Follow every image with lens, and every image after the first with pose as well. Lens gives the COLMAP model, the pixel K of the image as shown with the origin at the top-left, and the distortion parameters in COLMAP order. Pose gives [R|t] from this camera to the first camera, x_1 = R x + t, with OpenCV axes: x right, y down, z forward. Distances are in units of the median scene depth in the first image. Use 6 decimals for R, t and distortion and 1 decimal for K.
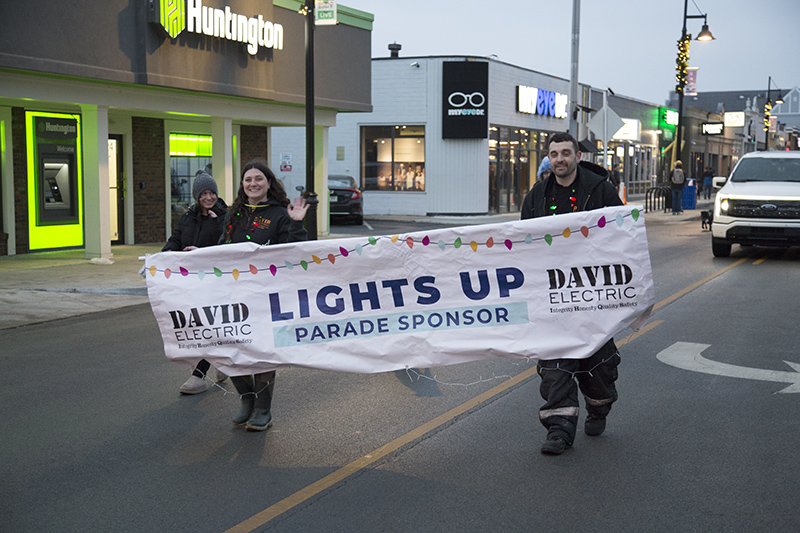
lens RADIAL K [[1263.6, 0, 400.0], [0, 1263.6, 266.5], [0, 0, 1]] dist [0.253130, -0.069579]
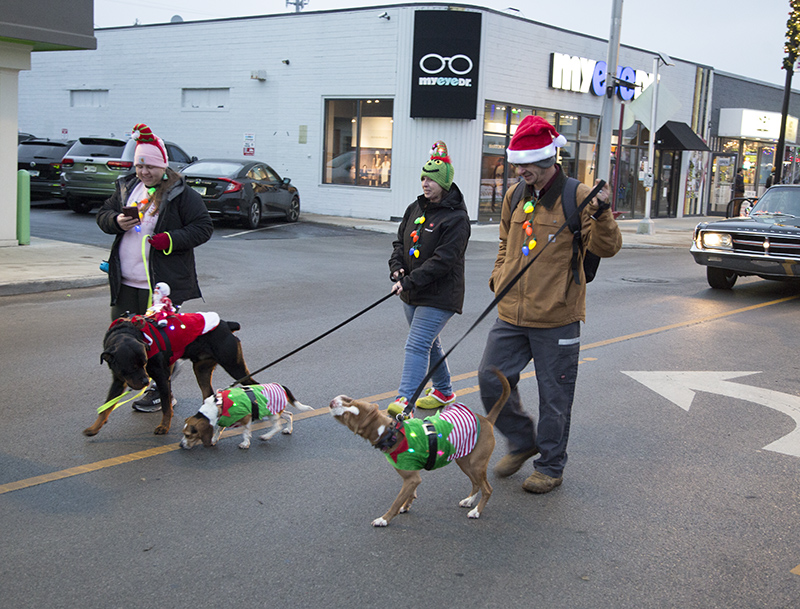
lens RADIAL K [[1038.5, 0, 396.6], [0, 1038.5, 328.9], [0, 0, 1]] dist [0.034534, 0.087847]
pose [[0.959141, 0.083201, -0.270418, 0.194545], [-0.062268, 0.994425, 0.085102, -0.028460], [0.275991, -0.064786, 0.958974, 0.396904]]
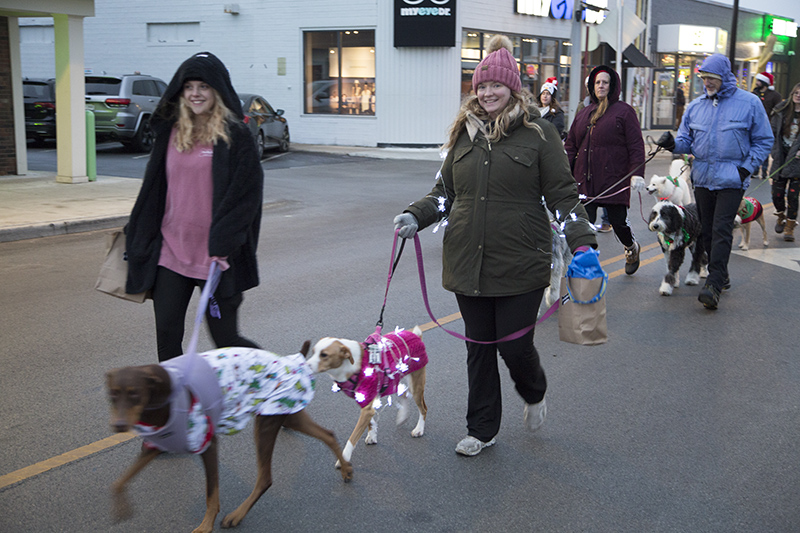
lens RADIAL K [[1090.1, 0, 400.0], [0, 1090.1, 266.5], [0, 0, 1]] dist [0.140153, 0.100538]
pose [[0.985253, 0.030889, -0.168294, 0.149741], [-0.016693, 0.996231, 0.085124, -0.023659], [0.170289, -0.081059, 0.982054, 0.323217]]
